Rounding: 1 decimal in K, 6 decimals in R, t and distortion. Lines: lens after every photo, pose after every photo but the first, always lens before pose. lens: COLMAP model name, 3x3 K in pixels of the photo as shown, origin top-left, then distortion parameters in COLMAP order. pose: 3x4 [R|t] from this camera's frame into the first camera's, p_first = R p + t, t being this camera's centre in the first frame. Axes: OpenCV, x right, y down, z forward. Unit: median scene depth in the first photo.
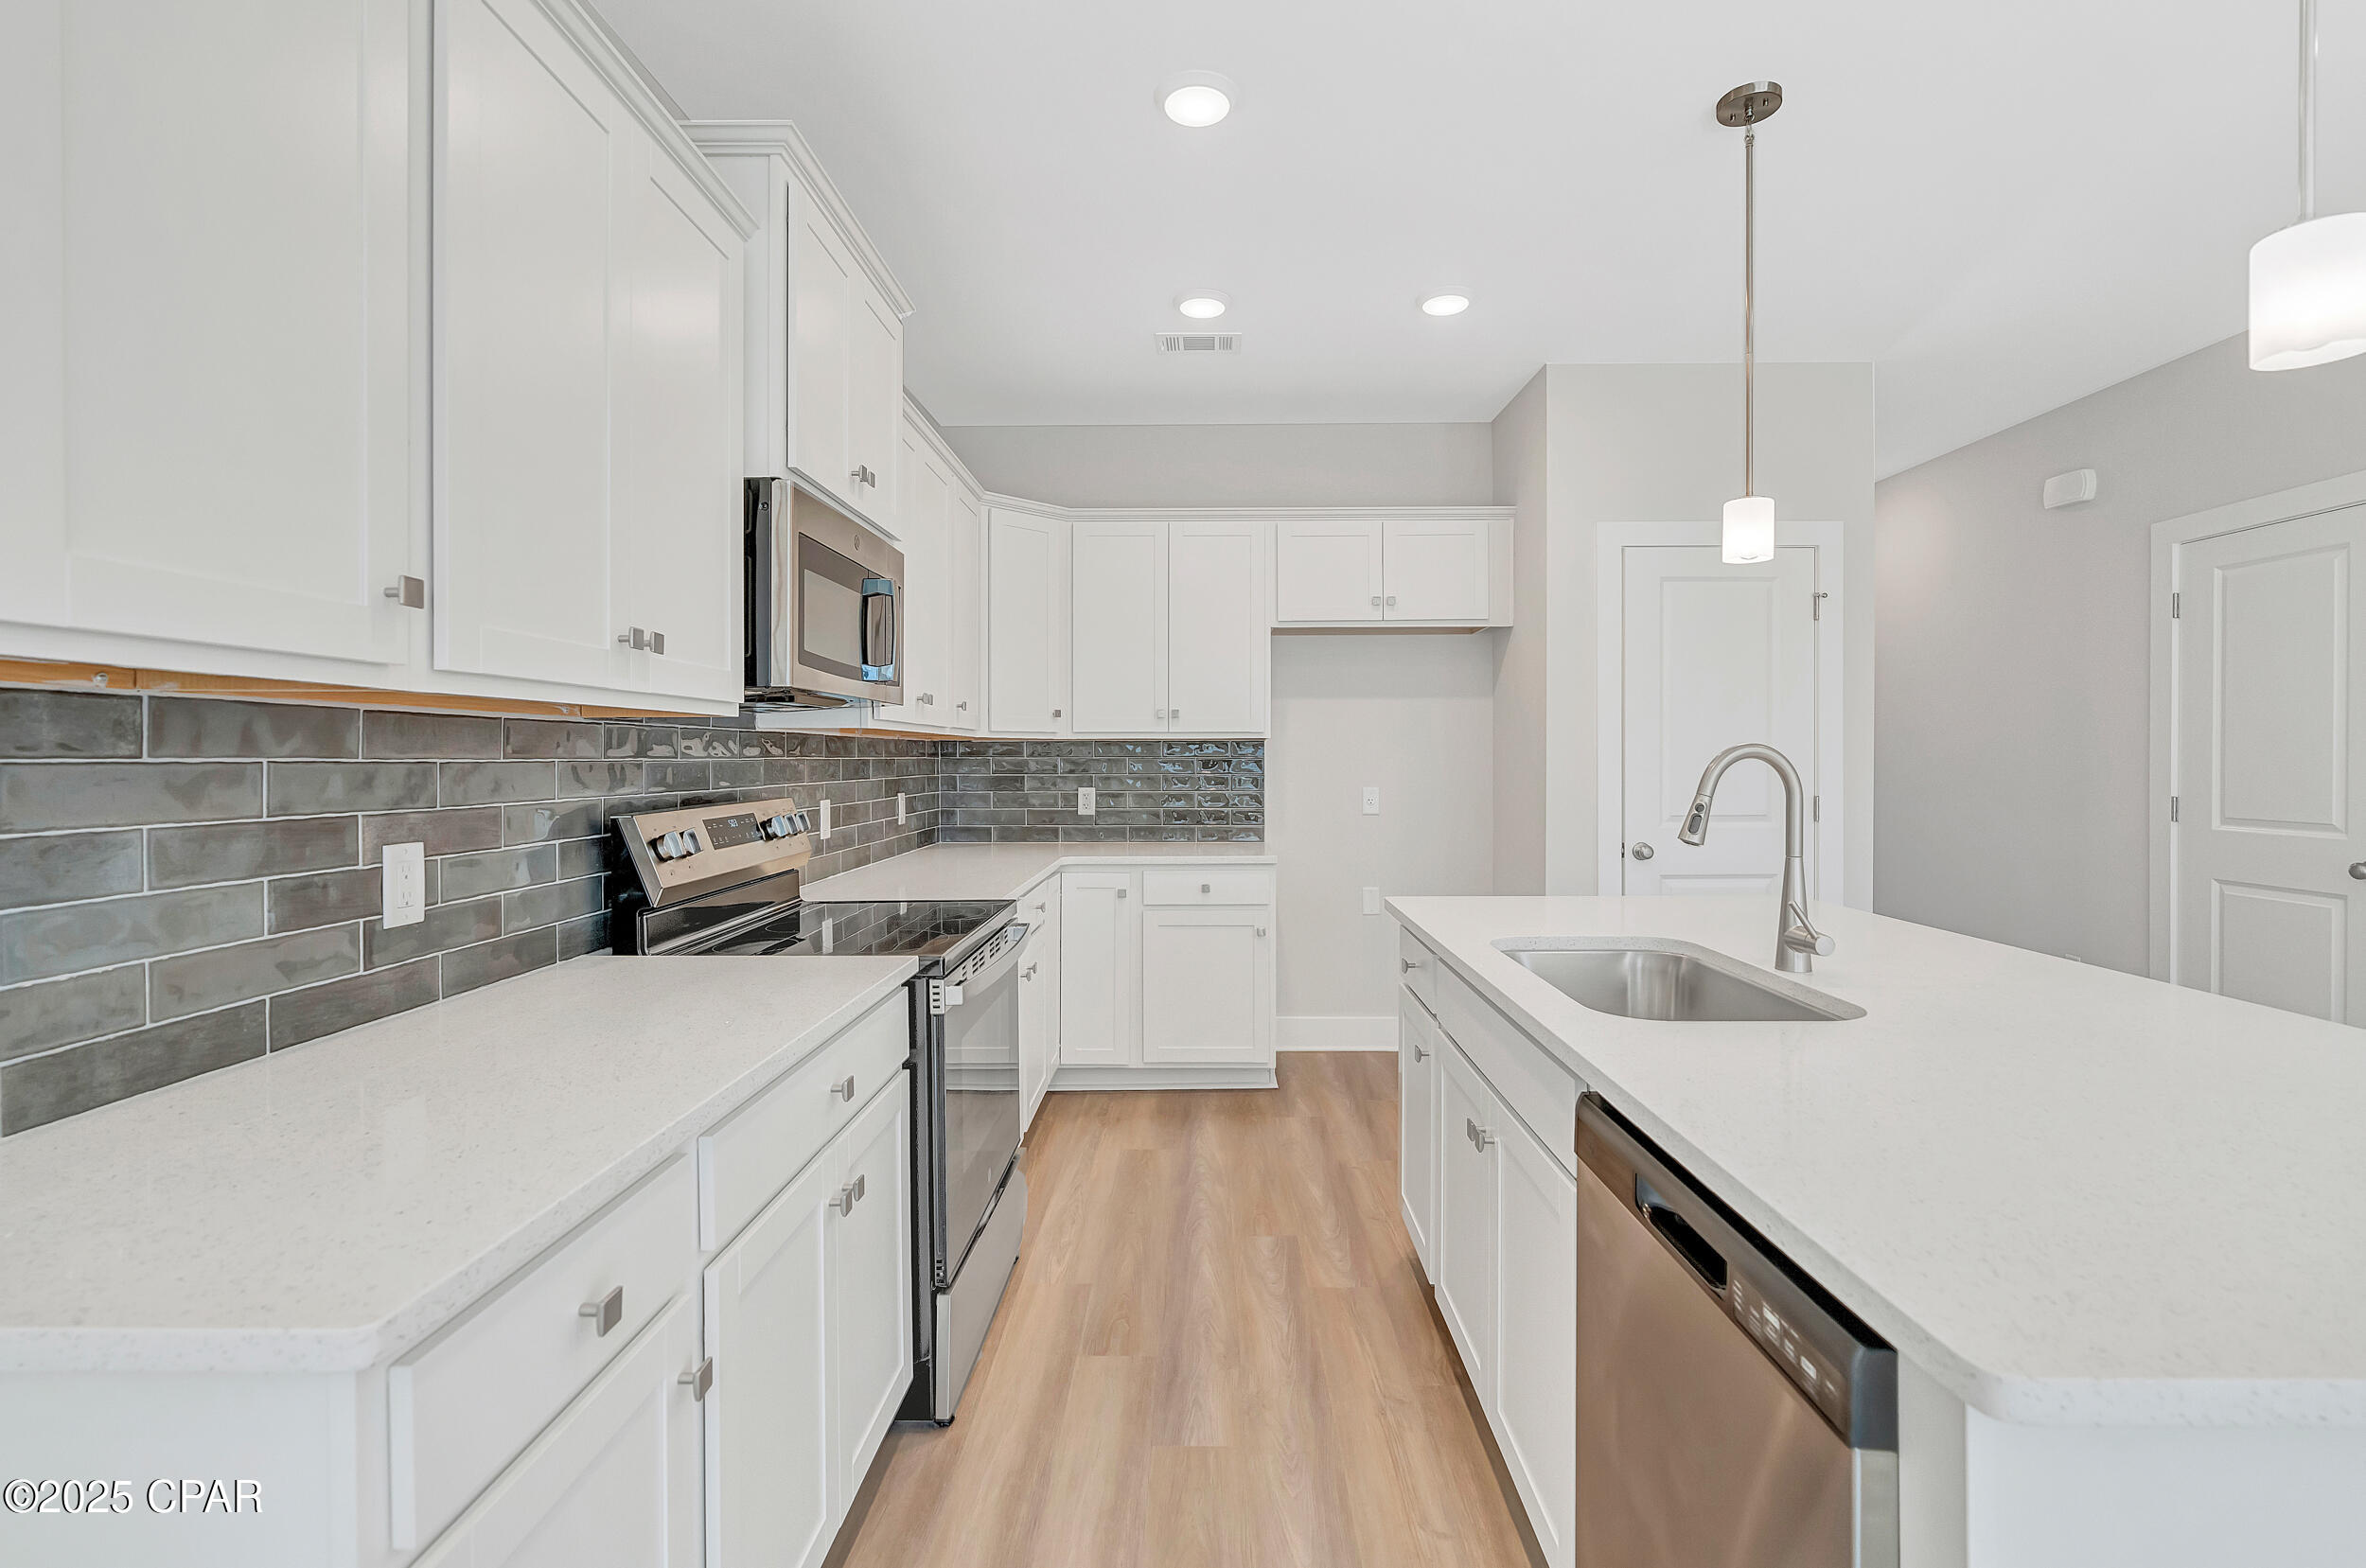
lens RADIAL K [[1068.1, 0, 1192.1], [0, 1068.1, 760.3], [0, 0, 1]] dist [0.000649, 0.000032]
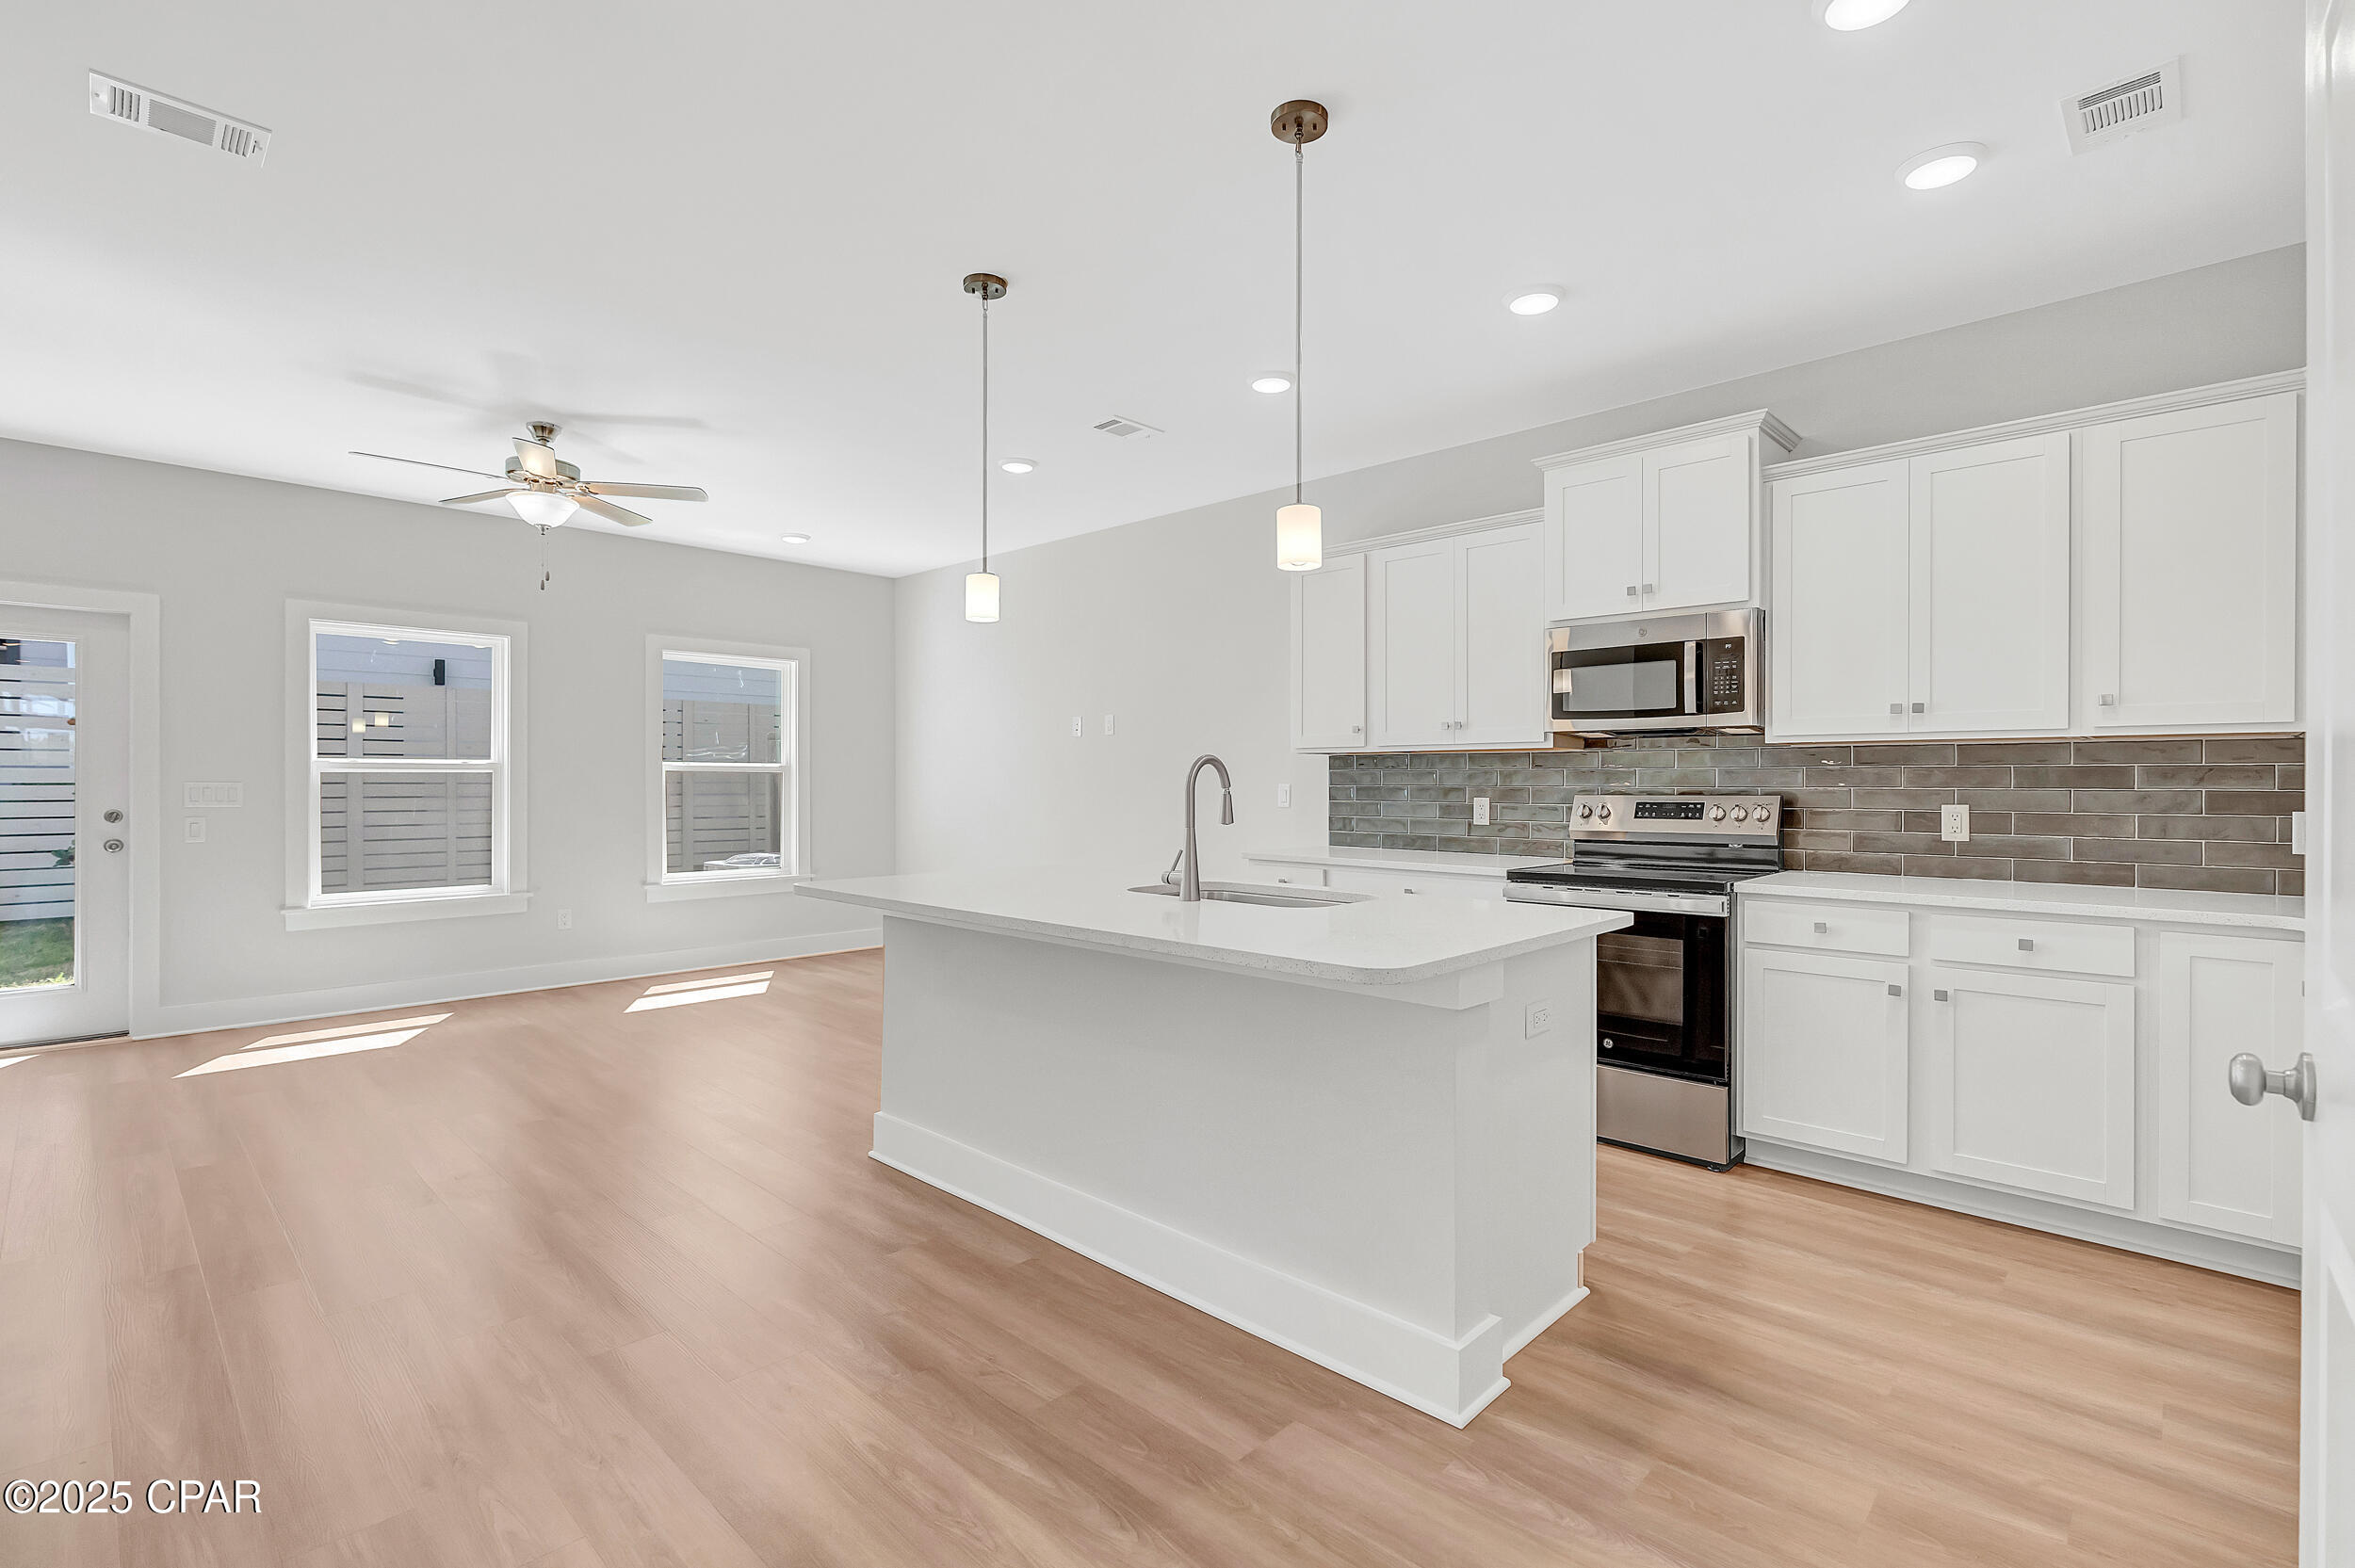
lens RADIAL K [[1057.9, 0, 1187.3], [0, 1057.9, 786.4], [0, 0, 1]] dist [-0.000076, 0.000542]
pose [[-0.681265, 0.006417, -0.732009, 0.888205], [-0.001494, 0.999947, 0.010157, 0.008336], [0.732035, 0.008013, -0.681219, 1.074782]]
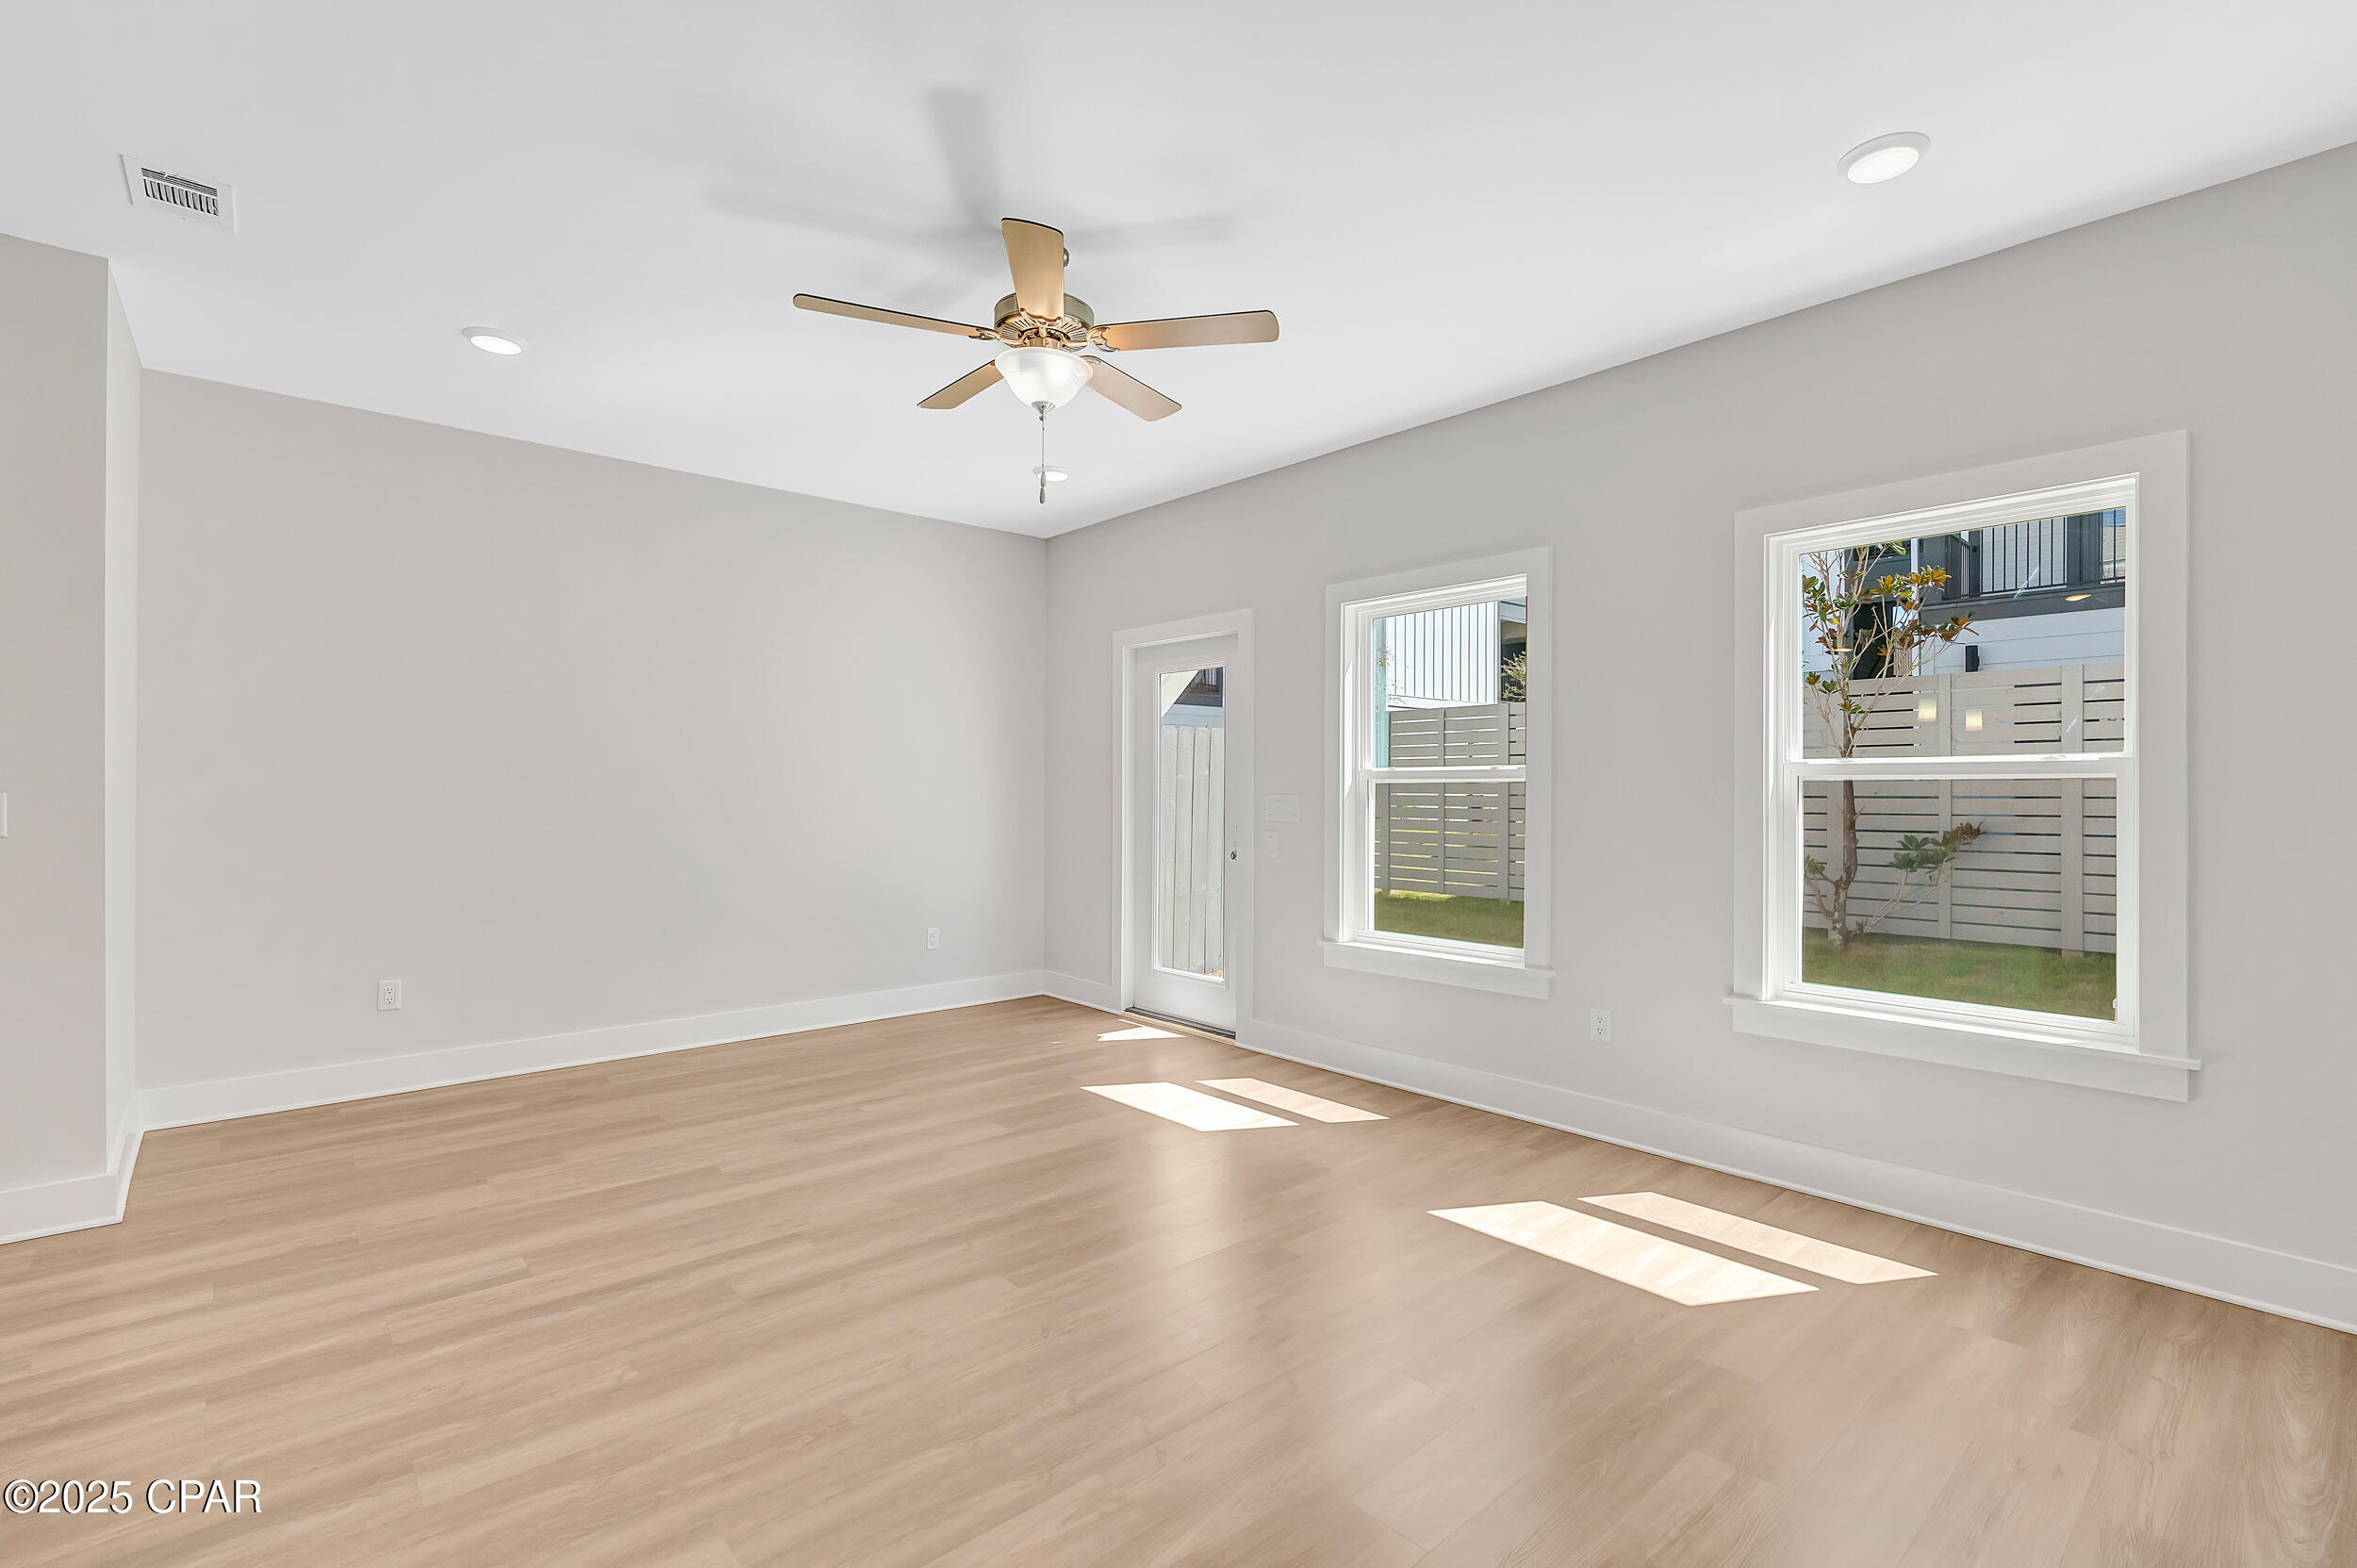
lens RADIAL K [[1059.0, 0, 1188.3], [0, 1059.0, 786.4], [0, 0, 1]] dist [-0.000076, 0.000542]
pose [[-0.674773, 0.003472, 0.738018, -0.220199], [0.001568, 0.999993, -0.003271, 0.013415], [-0.738024, -0.001050, -0.674774, 0.112949]]
